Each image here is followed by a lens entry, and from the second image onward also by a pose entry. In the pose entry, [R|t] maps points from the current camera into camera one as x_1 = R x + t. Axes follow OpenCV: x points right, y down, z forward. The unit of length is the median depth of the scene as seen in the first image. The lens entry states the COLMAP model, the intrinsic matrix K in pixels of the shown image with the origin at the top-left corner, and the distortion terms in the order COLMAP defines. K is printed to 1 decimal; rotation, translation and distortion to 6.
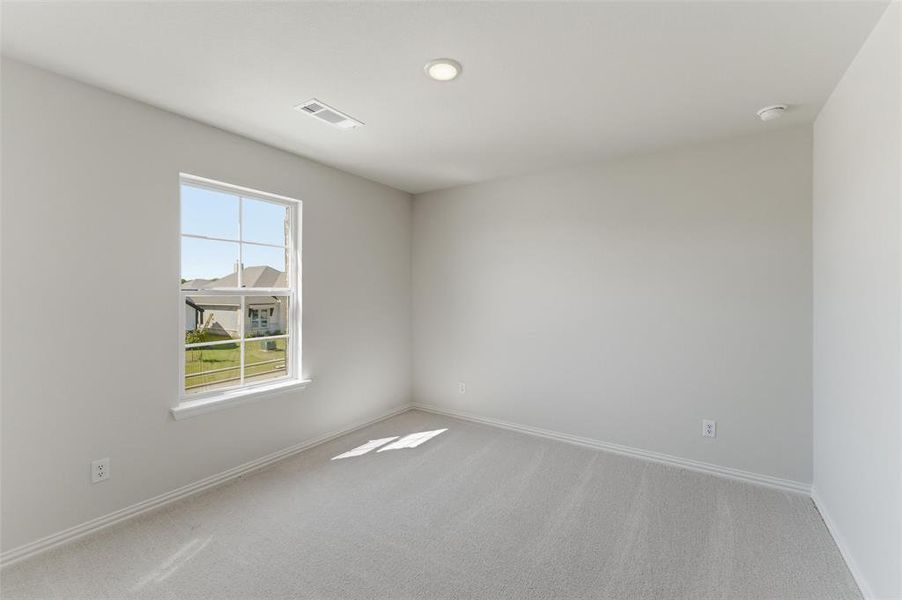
lens RADIAL K [[372.4, 0, 451.0], [0, 372.4, 300.0], [0, 0, 1]] dist [-0.003192, -0.000176]
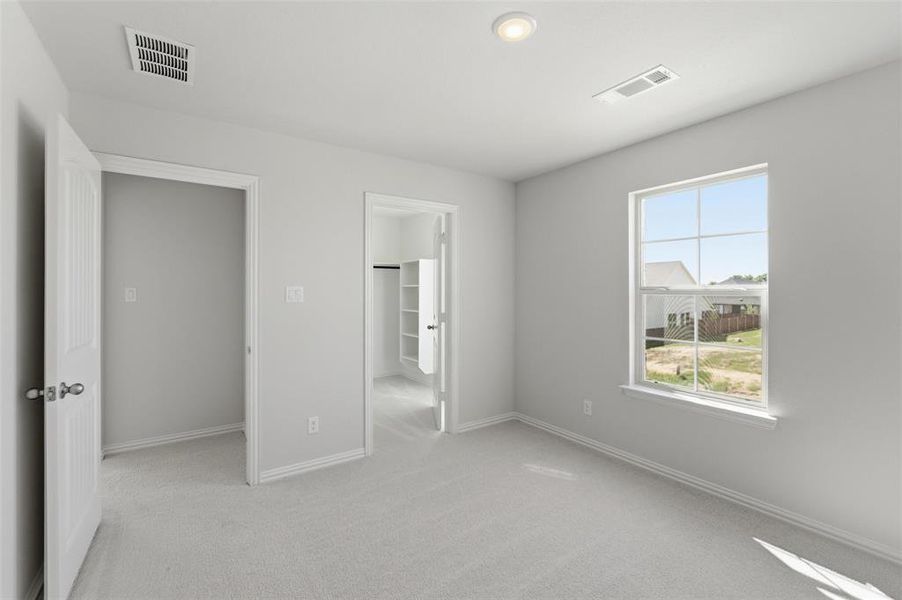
lens RADIAL K [[374.9, 0, 452.0], [0, 374.9, 290.0], [0, 0, 1]] dist [-0.003662, -0.000300]
pose [[-0.342618, -0.006273, -0.939454, 0.514480], [-0.017354, 0.999849, -0.000347, -0.011990], [0.939315, 0.016184, -0.342675, 0.723526]]
